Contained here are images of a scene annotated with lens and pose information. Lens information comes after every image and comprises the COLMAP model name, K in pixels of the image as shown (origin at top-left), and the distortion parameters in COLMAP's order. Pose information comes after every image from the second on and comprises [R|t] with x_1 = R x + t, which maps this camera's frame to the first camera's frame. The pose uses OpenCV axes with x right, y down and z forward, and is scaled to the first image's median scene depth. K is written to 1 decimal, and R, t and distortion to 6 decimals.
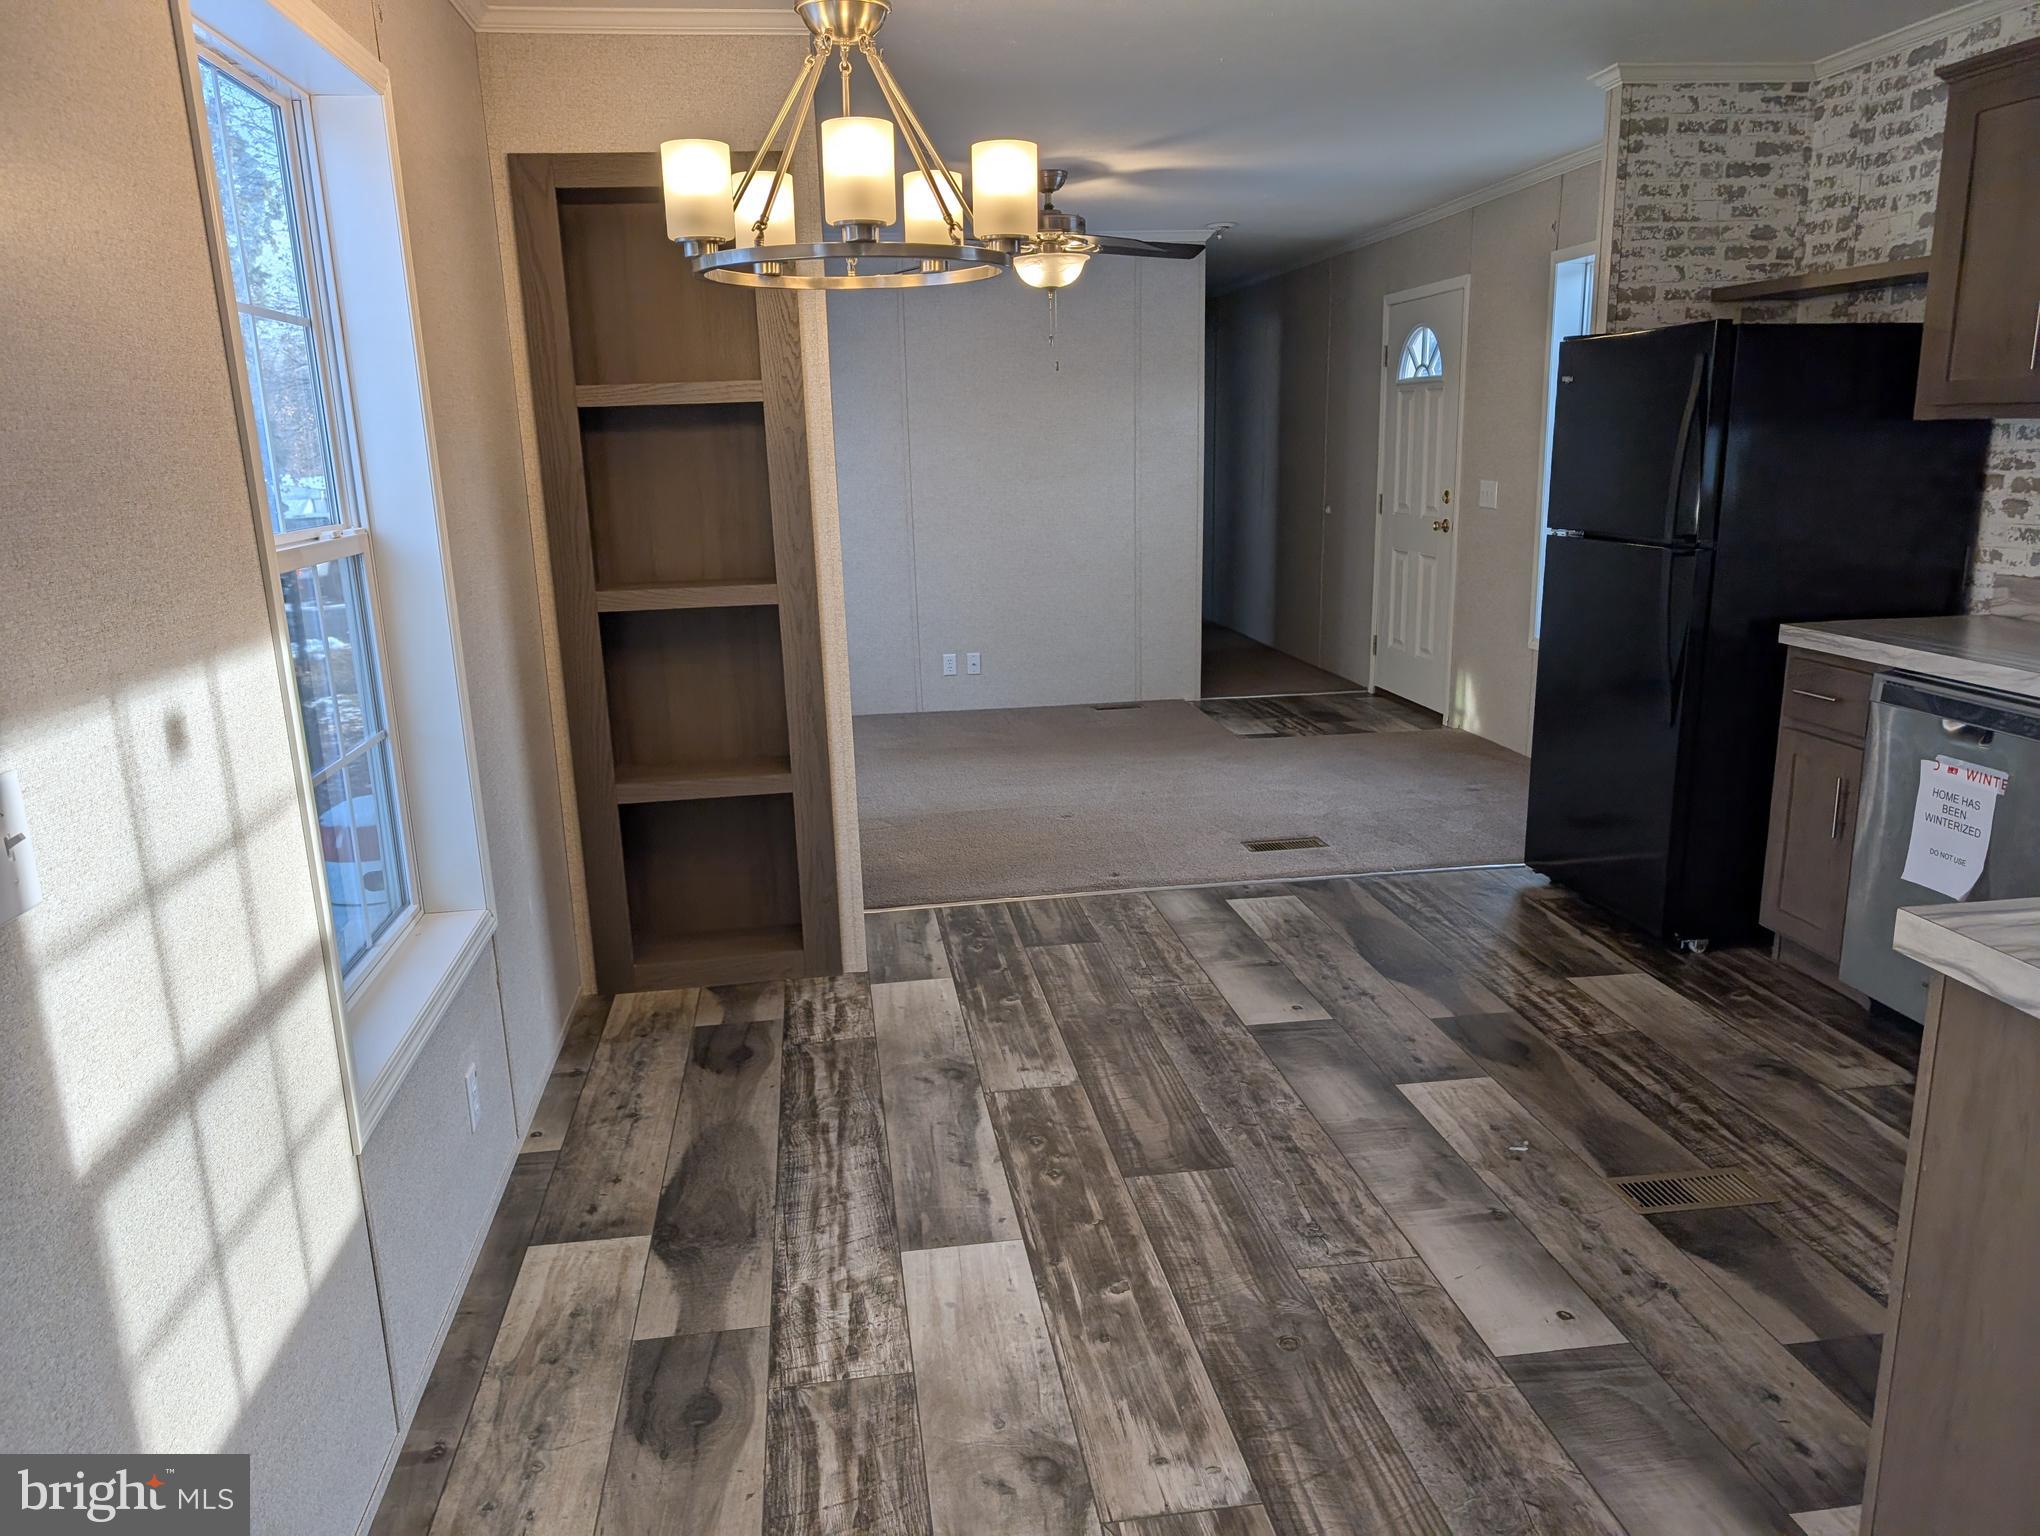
lens RADIAL K [[1443.4, 0, 1011.0], [0, 1443.4, 781.3], [0, 0, 1]] dist [0.024831, -0.024036]
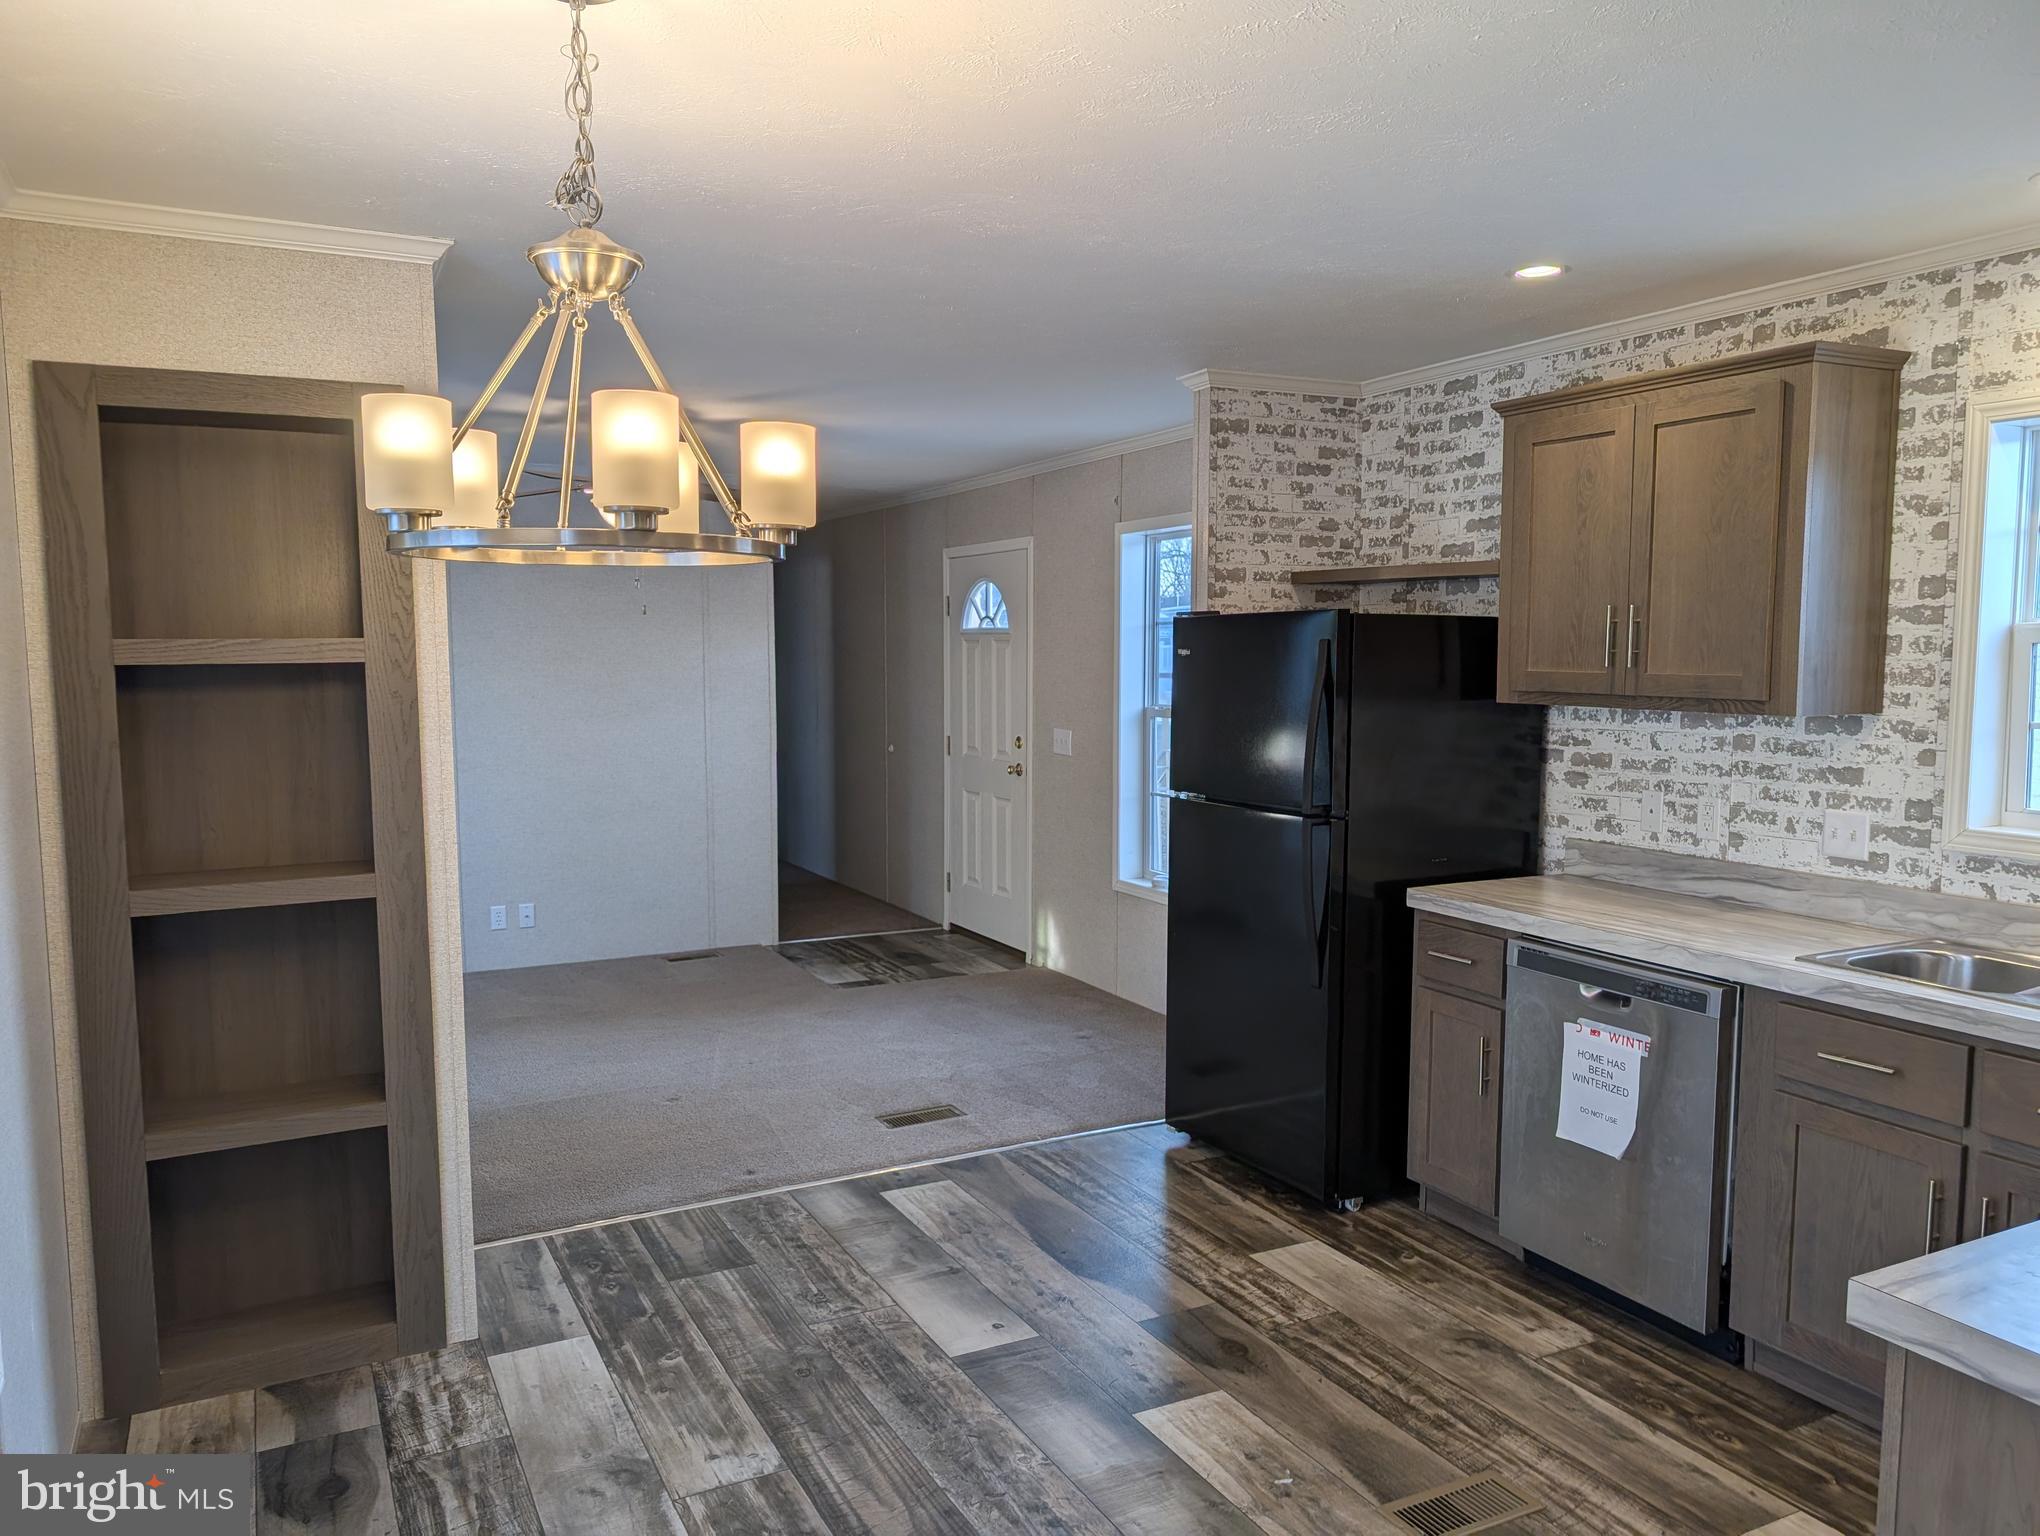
lens RADIAL K [[1446.9, 0, 997.5], [0, 1446.9, 774.6], [0, 0, 1]] dist [0.049137, -0.069067]
pose [[0.944069, -0.004242, 0.329722, -0.097091], [0.053212, 0.988772, -0.139637, -0.055332], [-0.325427, 0.149372, 0.933694, 0.088720]]
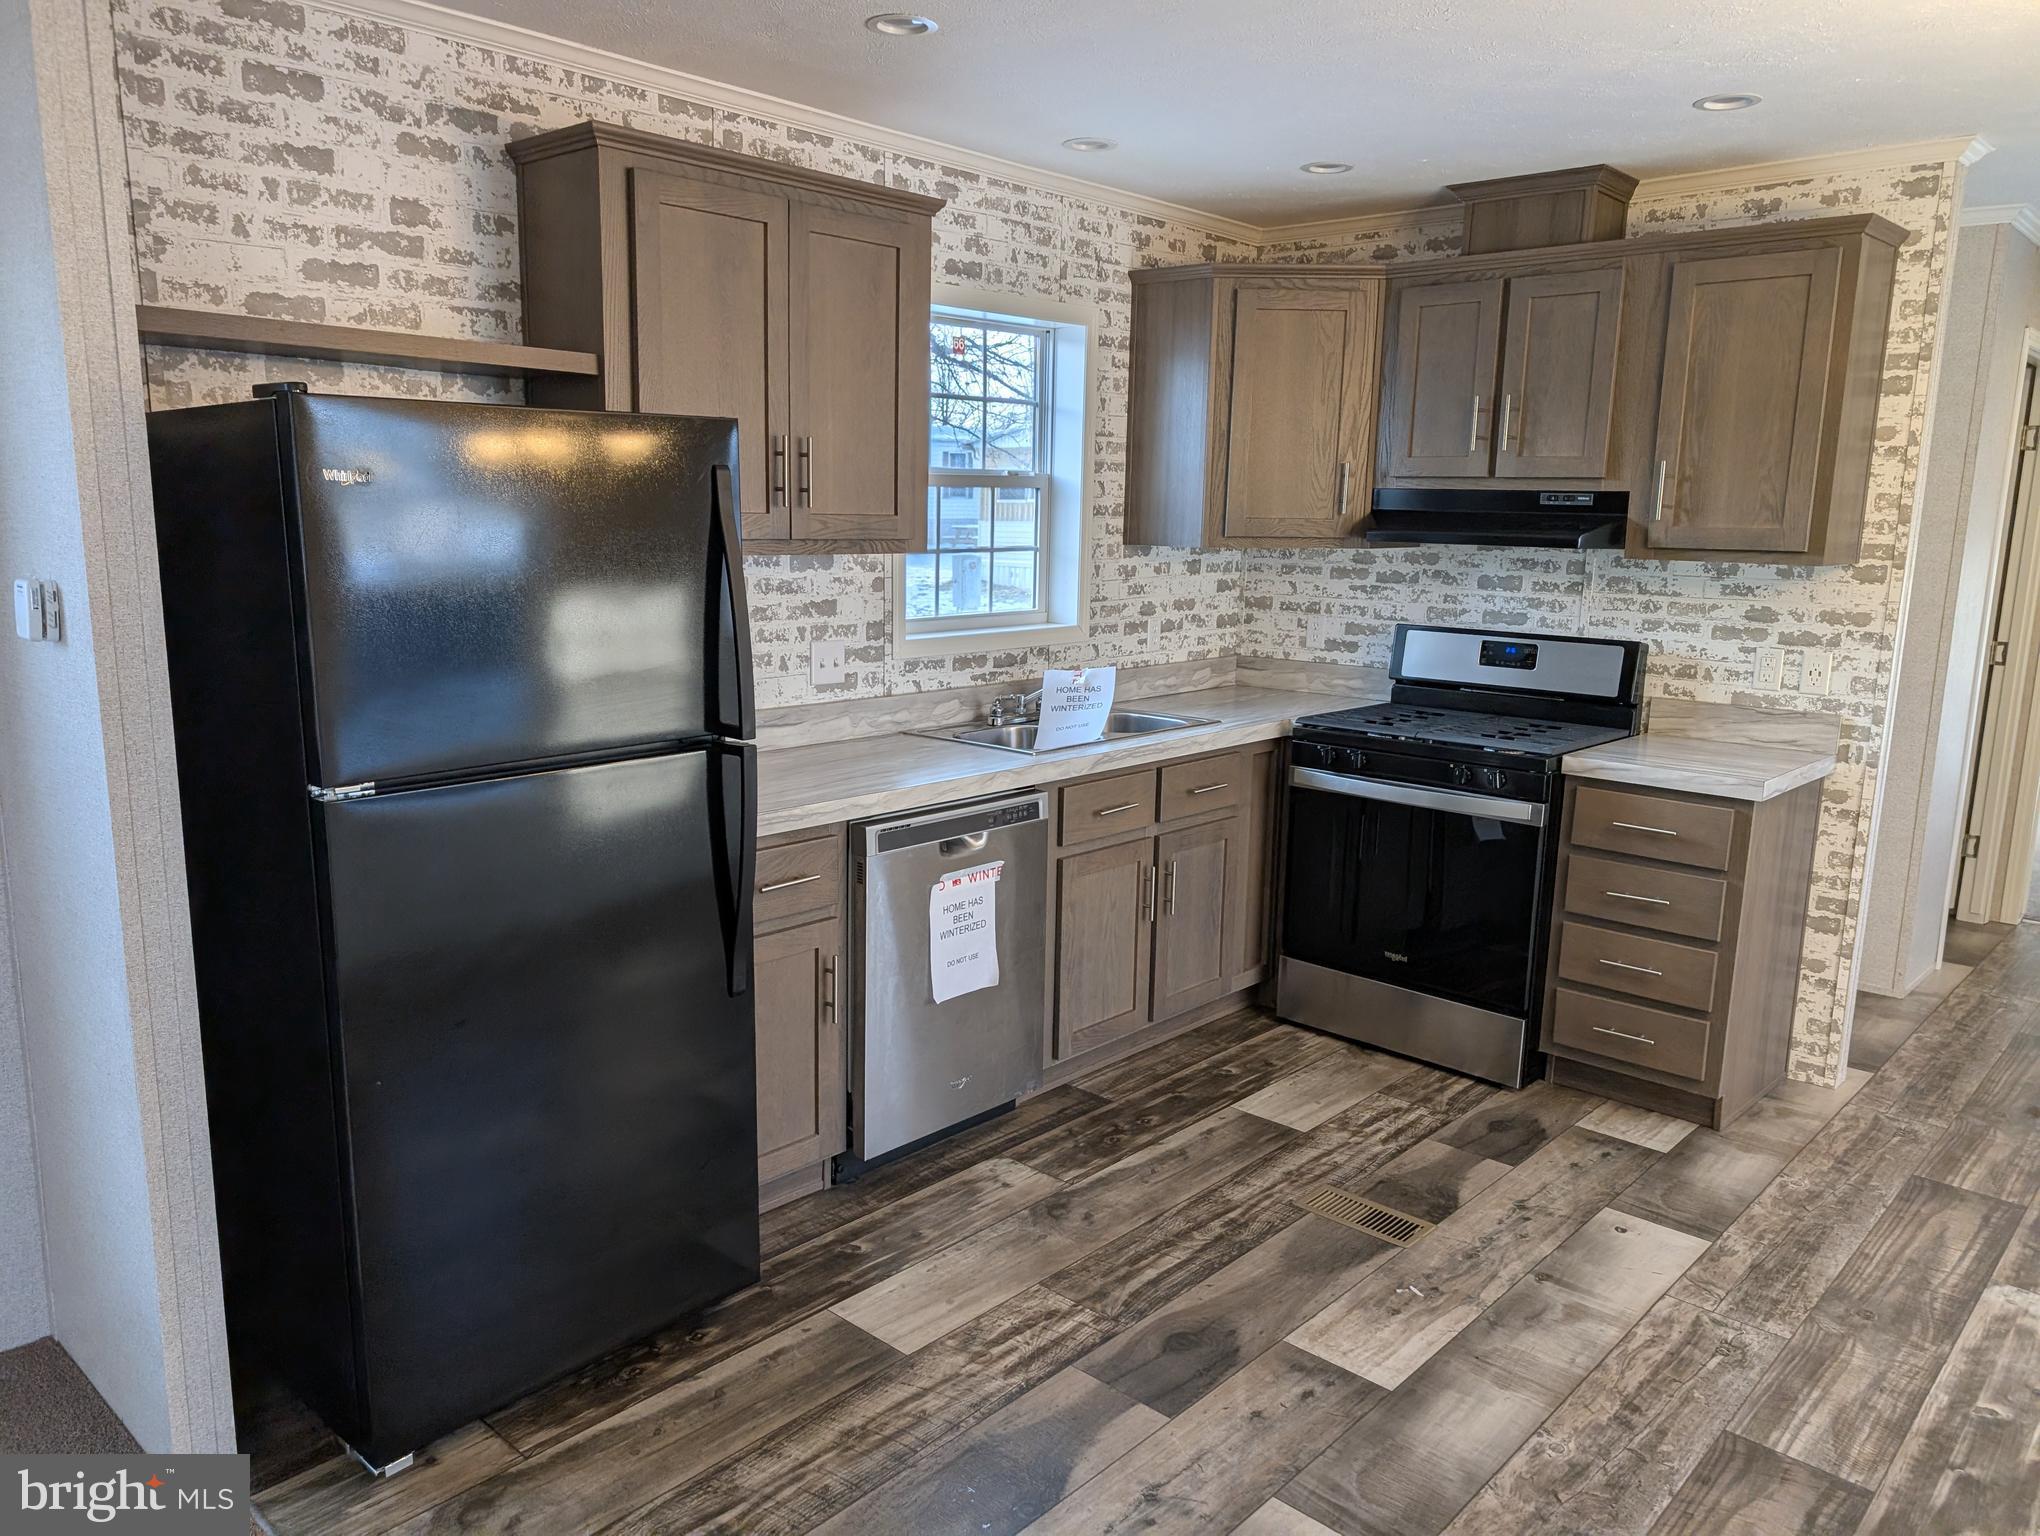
lens RADIAL K [[1443.4, 0, 1011.0], [0, 1443.4, 781.3], [0, 0, 1]] dist [0.024831, -0.024036]
pose [[-0.629383, -0.126829, 0.766676, -0.137690], [0.183482, 0.934443, 0.305207, -0.313101], [-0.755124, 0.332763, -0.564851, 1.235768]]
